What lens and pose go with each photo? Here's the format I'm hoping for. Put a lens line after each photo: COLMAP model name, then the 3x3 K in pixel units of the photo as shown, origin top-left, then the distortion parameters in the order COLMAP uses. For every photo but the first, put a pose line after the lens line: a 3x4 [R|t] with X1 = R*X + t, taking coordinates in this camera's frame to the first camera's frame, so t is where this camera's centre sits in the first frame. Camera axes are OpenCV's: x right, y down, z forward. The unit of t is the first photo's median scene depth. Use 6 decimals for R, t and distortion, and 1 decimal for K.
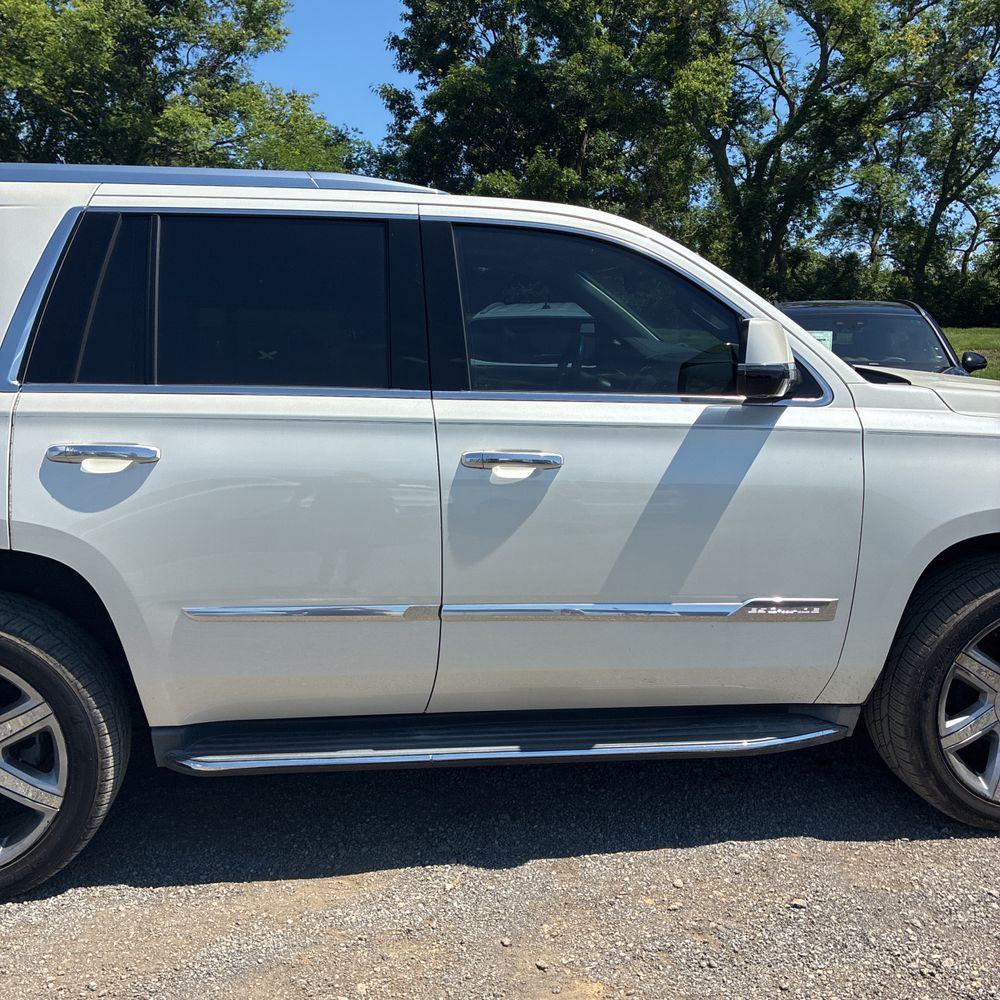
lens RADIAL K [[1010.7, 0, 500.0], [0, 1010.7, 500.0], [0, 0, 1]] dist [0.017990, 0.004971]
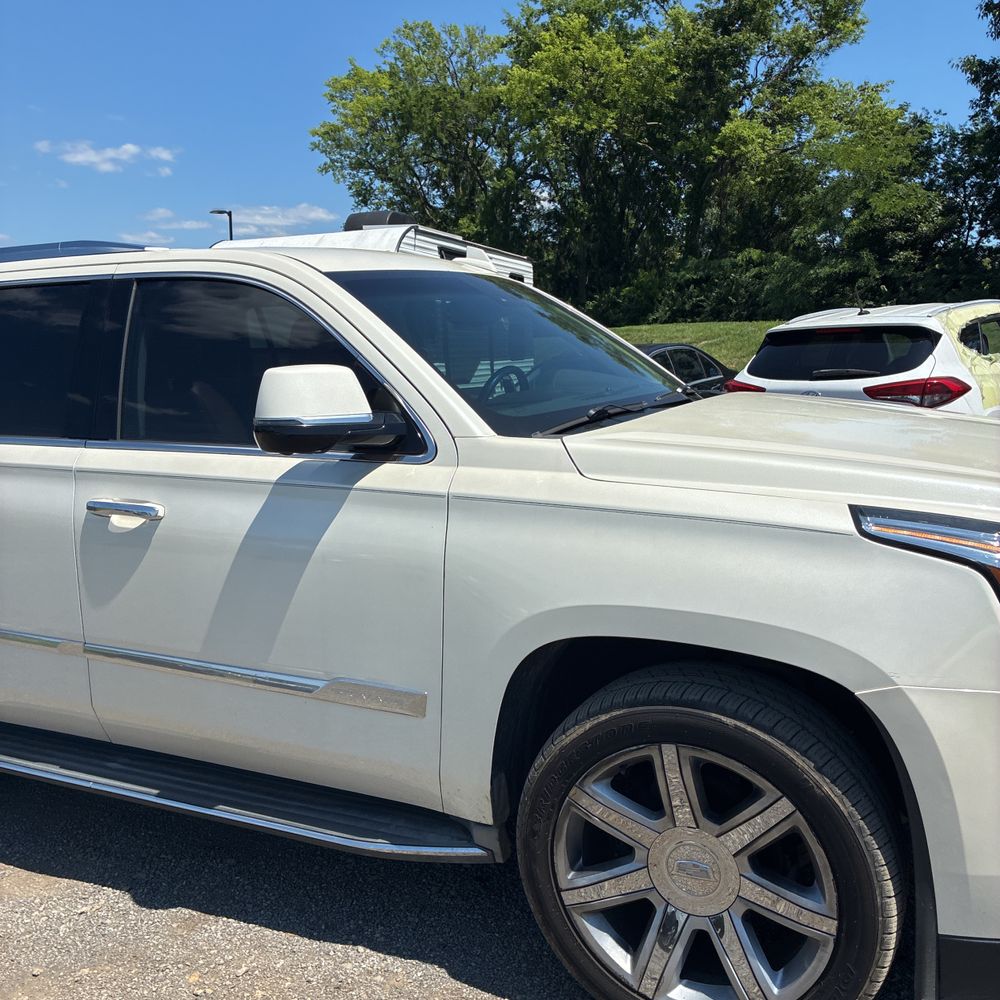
lens RADIAL K [[1023.9, 0, 500.0], [0, 1023.9, 500.0], [0, 0, 1]] dist [0.026161, -0.009367]
pose [[0.828647, 0.044830, -0.557973, 0.075856], [-0.049777, 0.998740, 0.006319, -0.006262], [0.557553, 0.022538, 0.829835, 0.028812]]
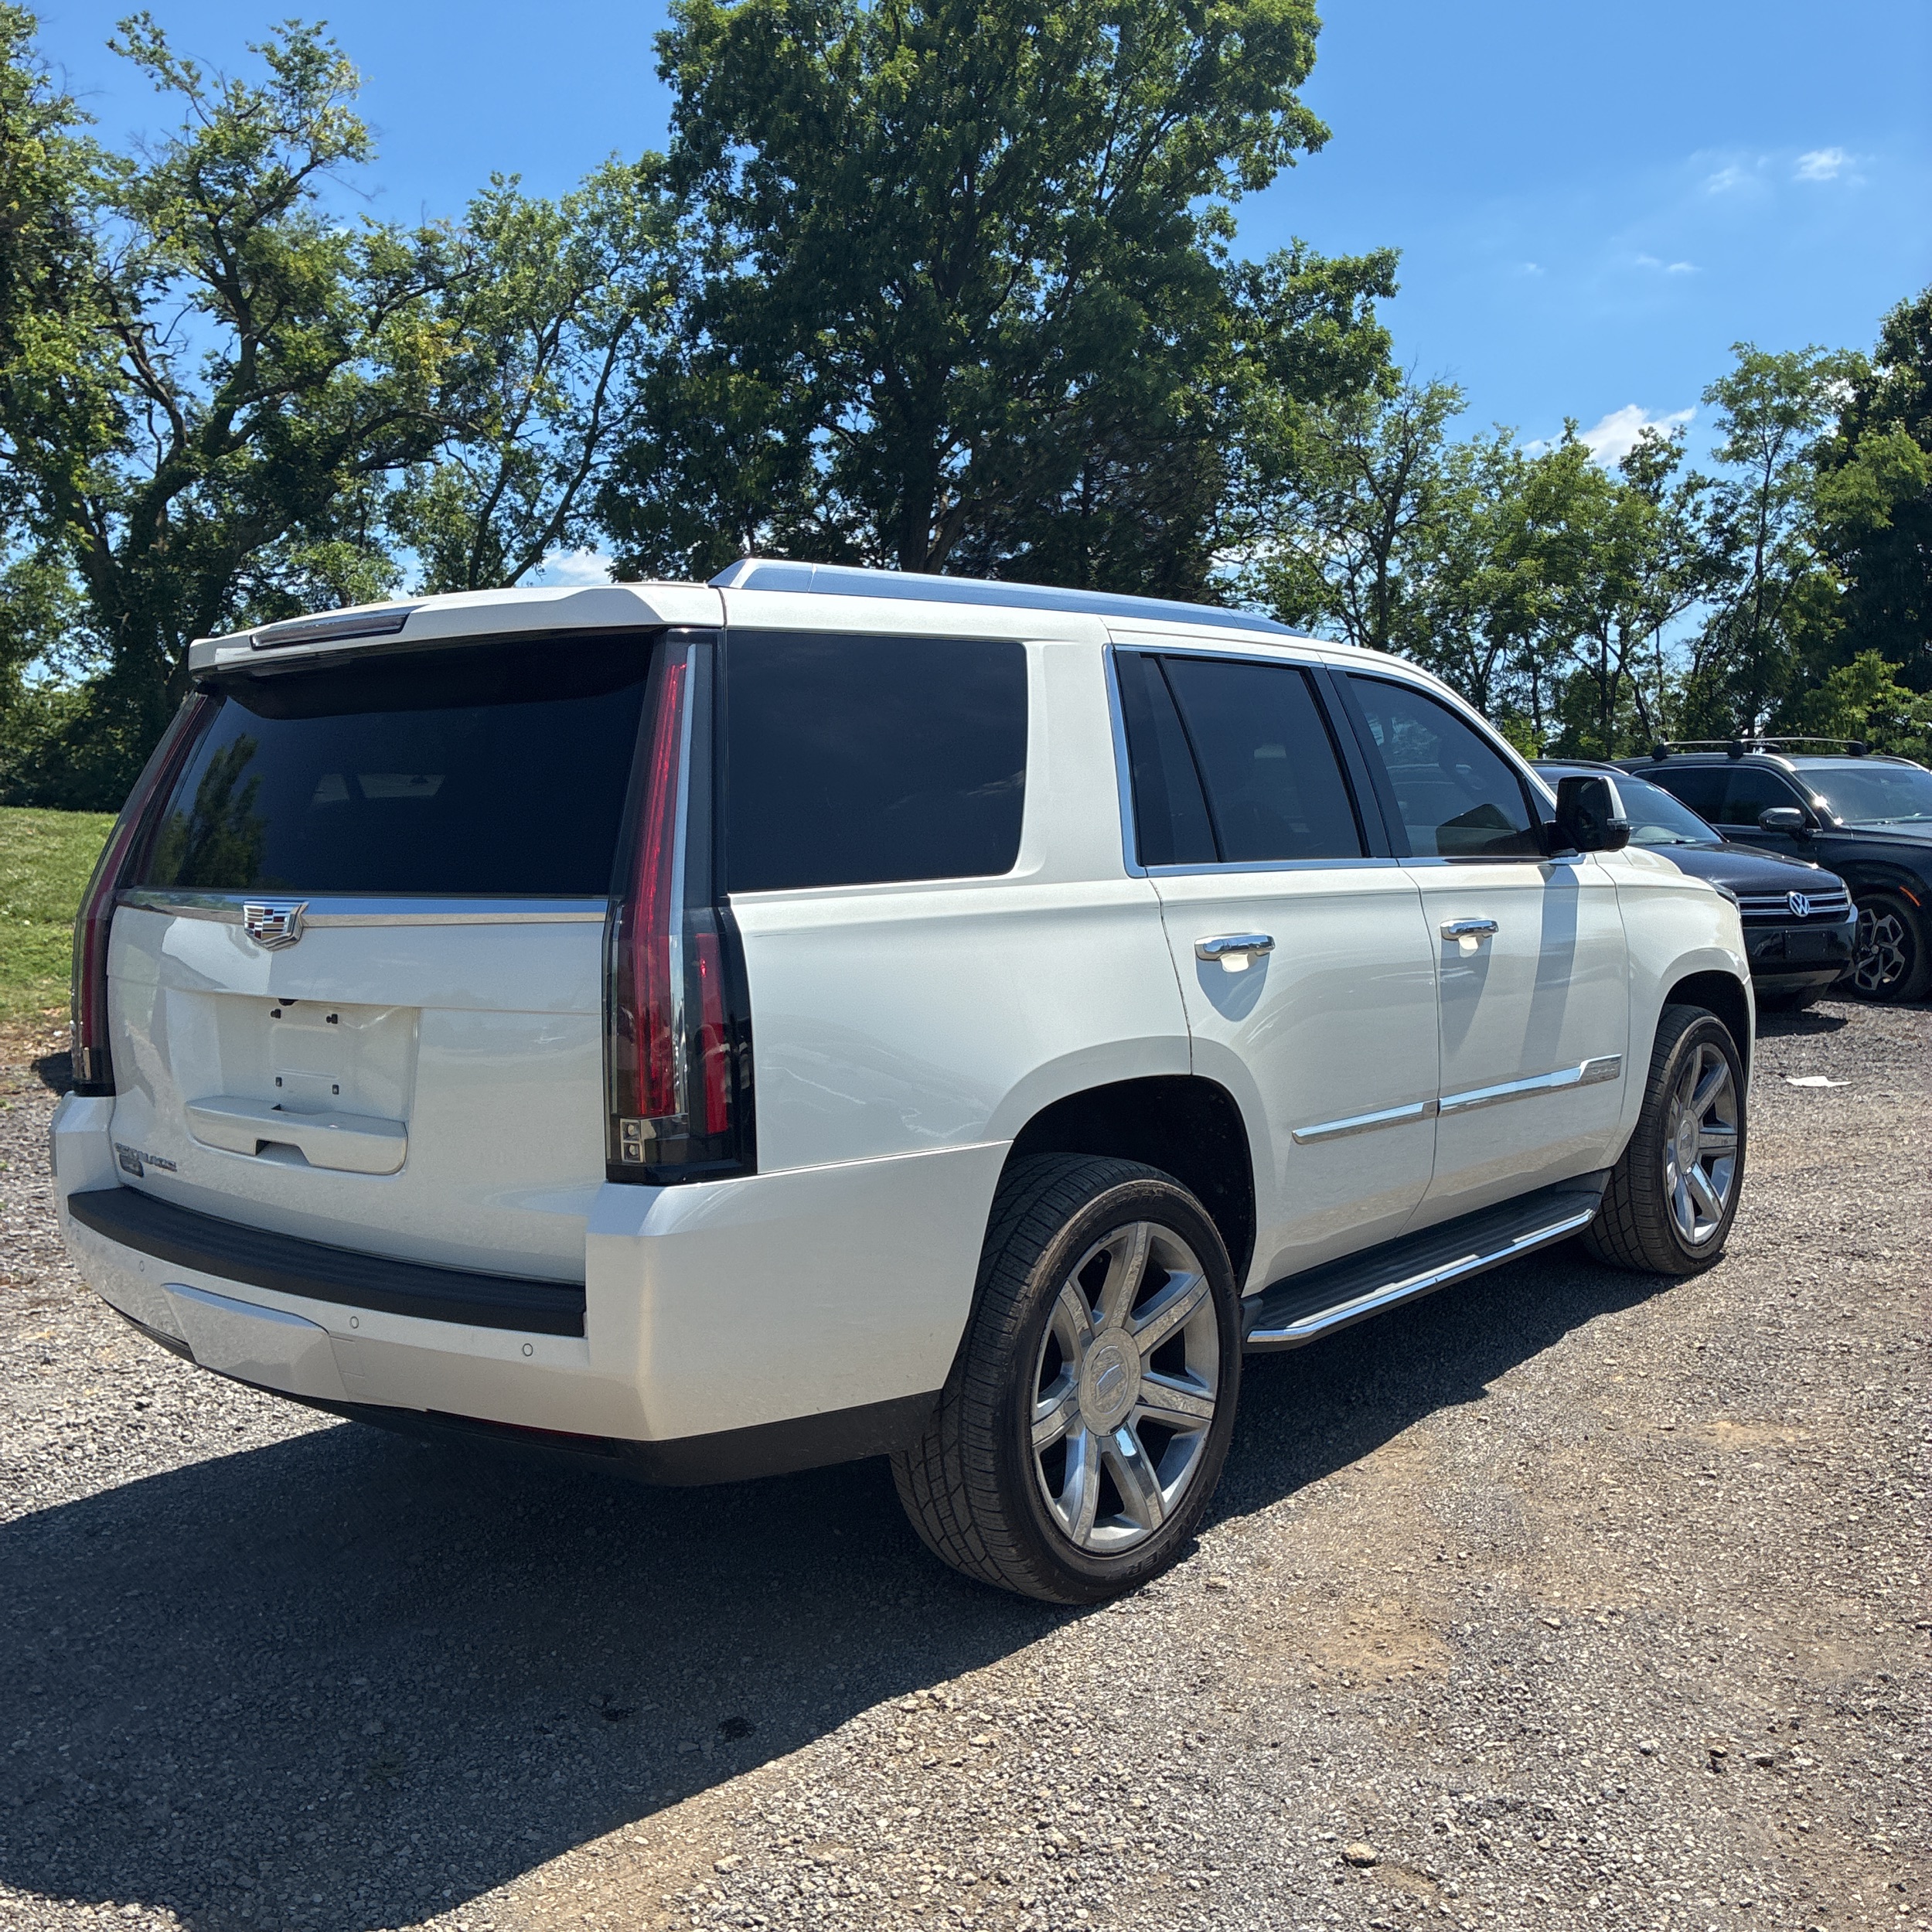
lens RADIAL K [[1948.1, 0, 962.0], [0, 1948.1, 941.1], [0, 0, 1]] dist [0.018167, 0.031236]
pose [[0.735735, -0.065945, 0.674051, -0.127078], [0.140327, 0.988494, -0.056461, 0.000559], [-0.662573, 0.136128, 0.736524, -0.000038]]
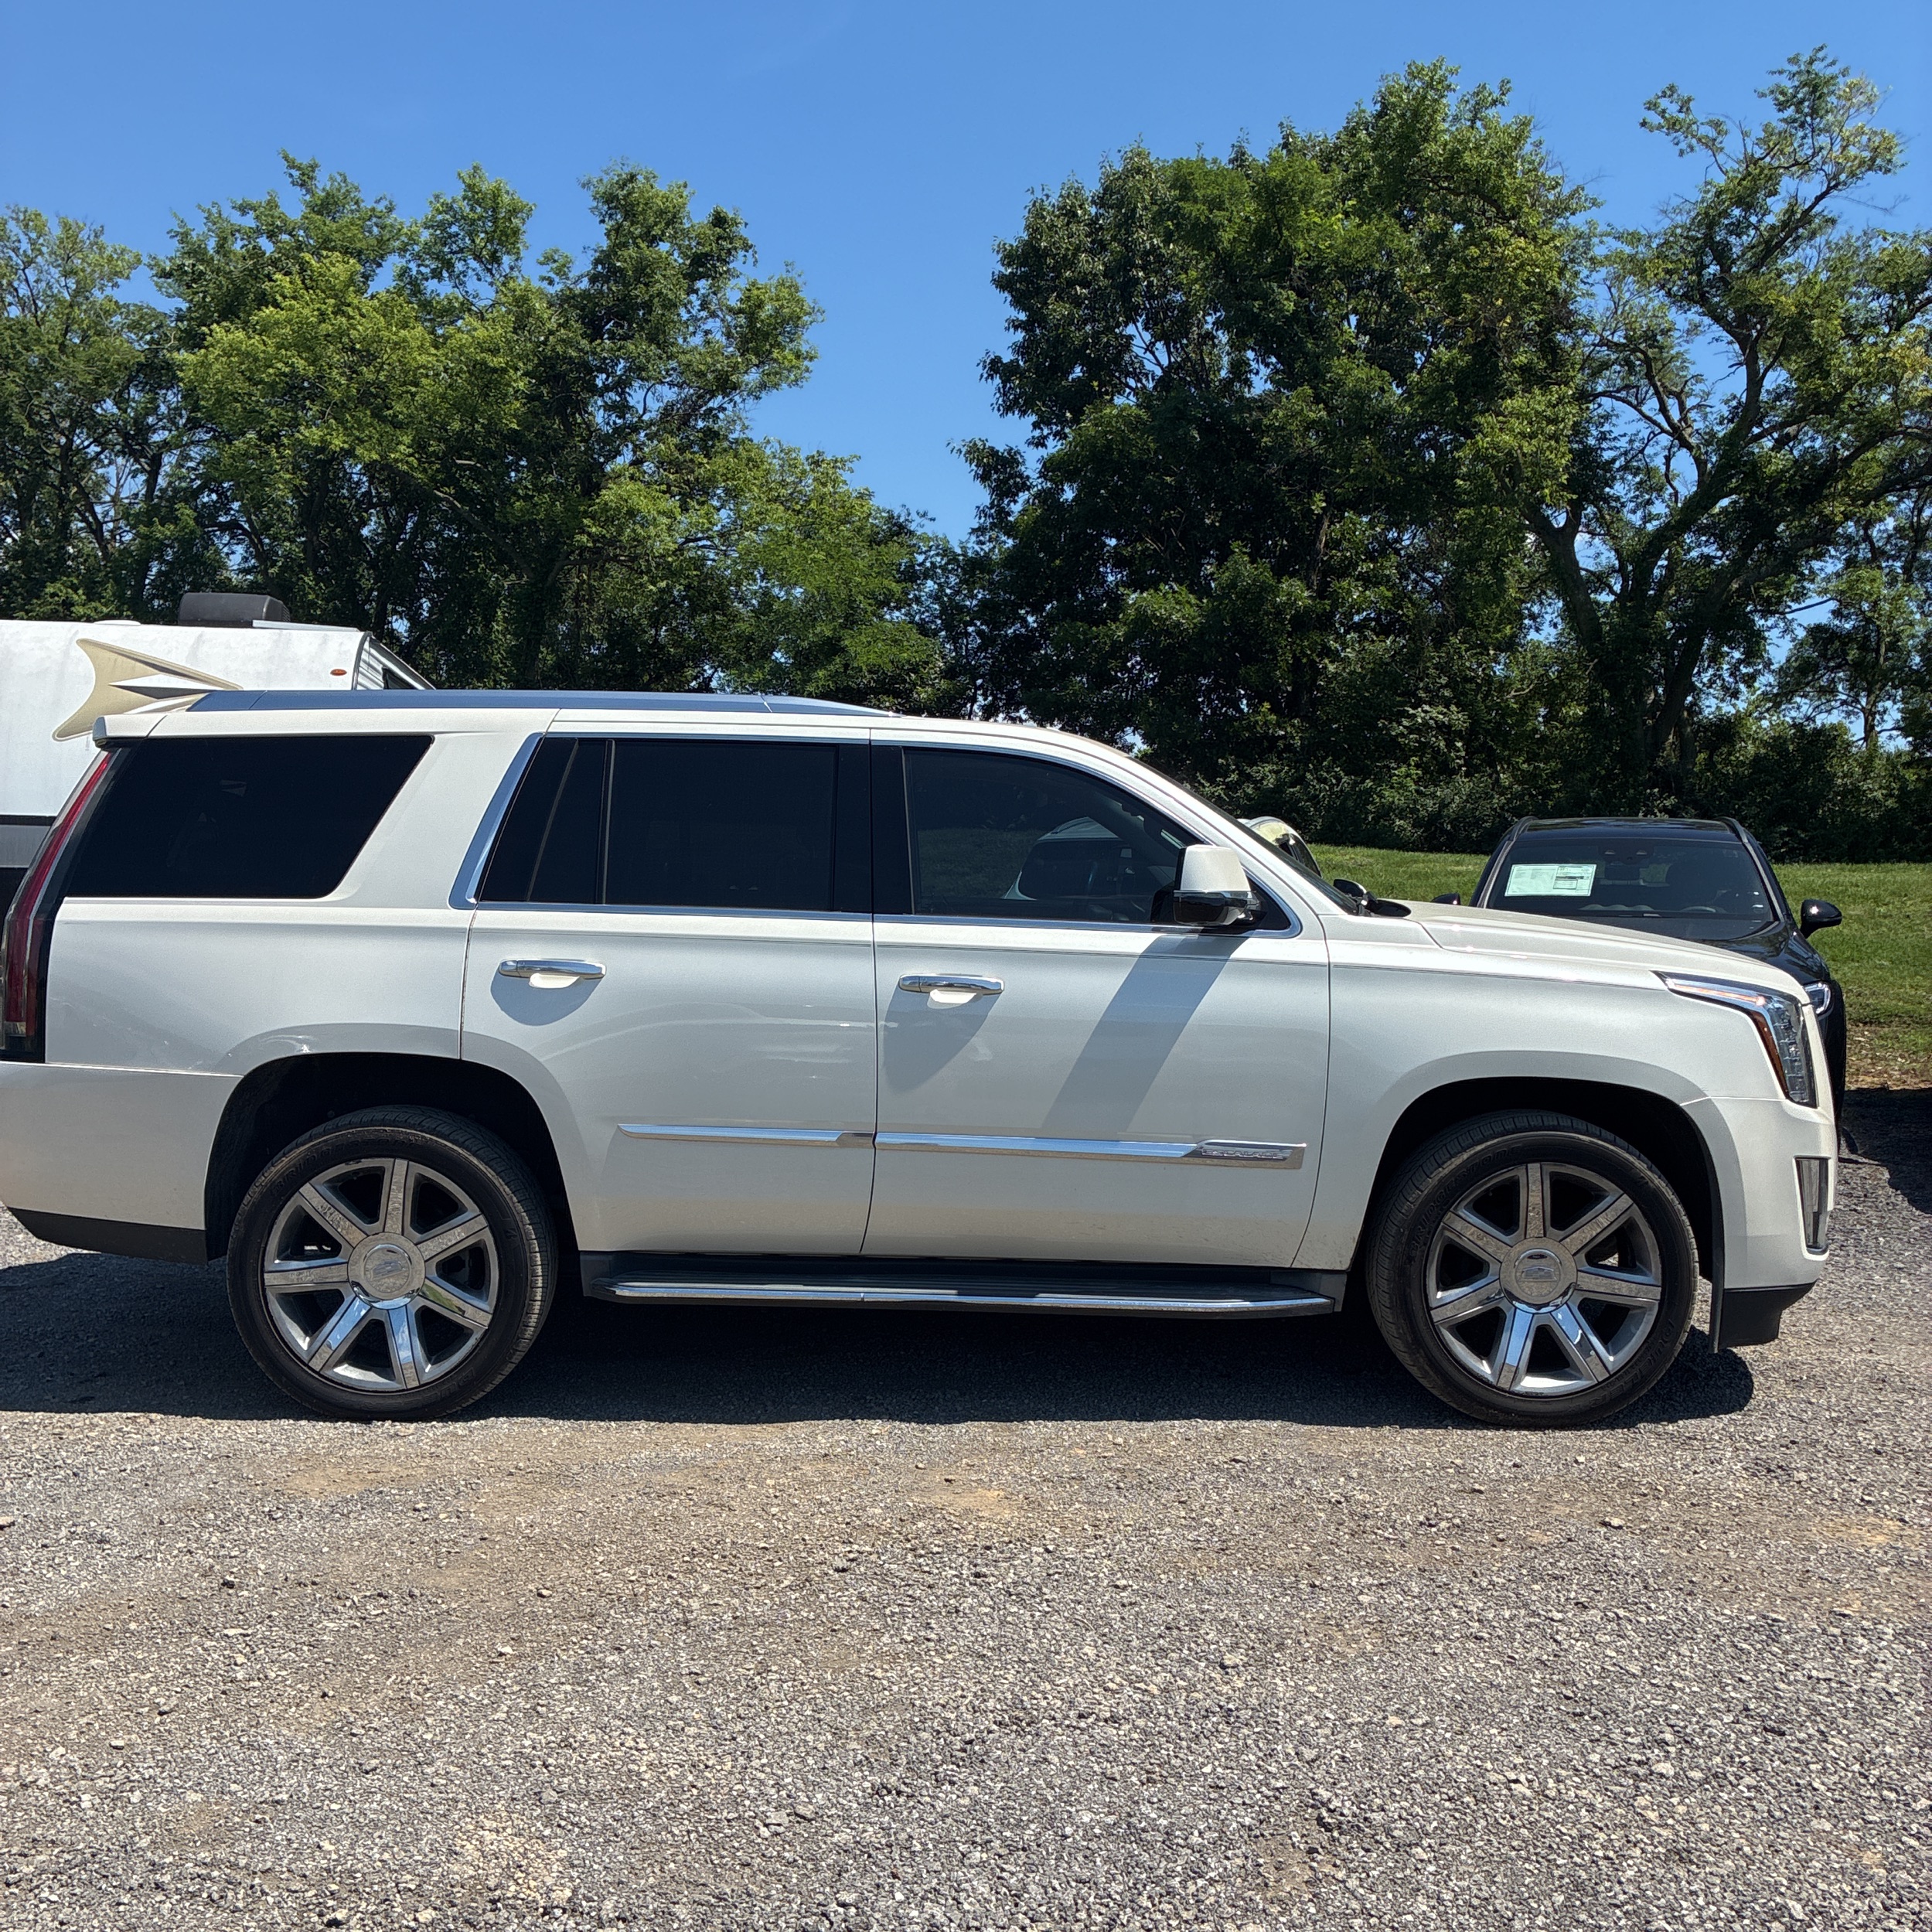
lens RADIAL K [[1952.7, 0, 966.0], [0, 1952.7, 966.0], [0, 0, 1]] dist [0.017990, 0.004971]
pose [[0.992790, 0.015638, -0.118845, 0.020970], [-0.028881, 0.993452, -0.110541, 0.012581], [0.116338, 0.113176, 0.986740, -0.072510]]
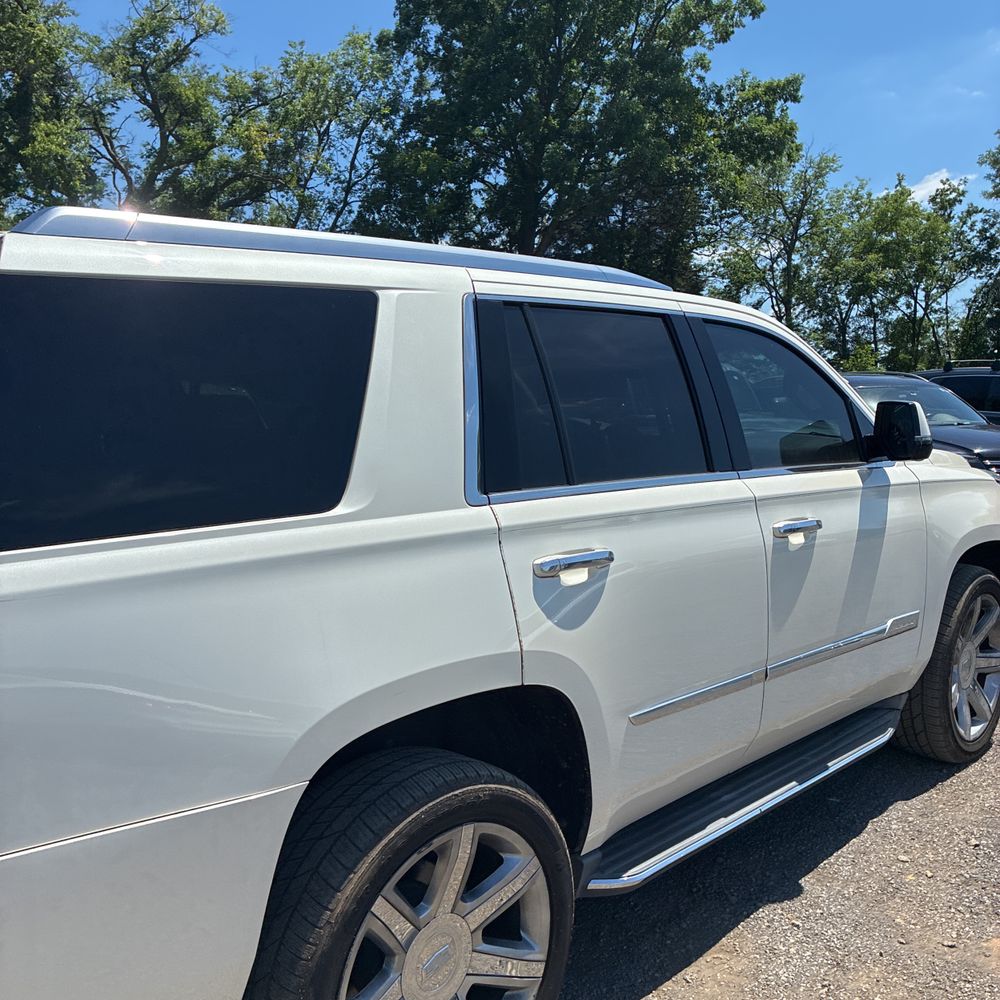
lens RADIAL K [[1017.2, 0, 477.9], [0, 1017.2, 513.9], [0, 0, 1]] dist [-0.026659, 0.108041]
pose [[0.790085, -0.089237, 0.606468, -0.080590], [0.122403, 0.992389, -0.013440, -0.006993], [-0.600653, 0.084852, 0.794995, 0.025383]]
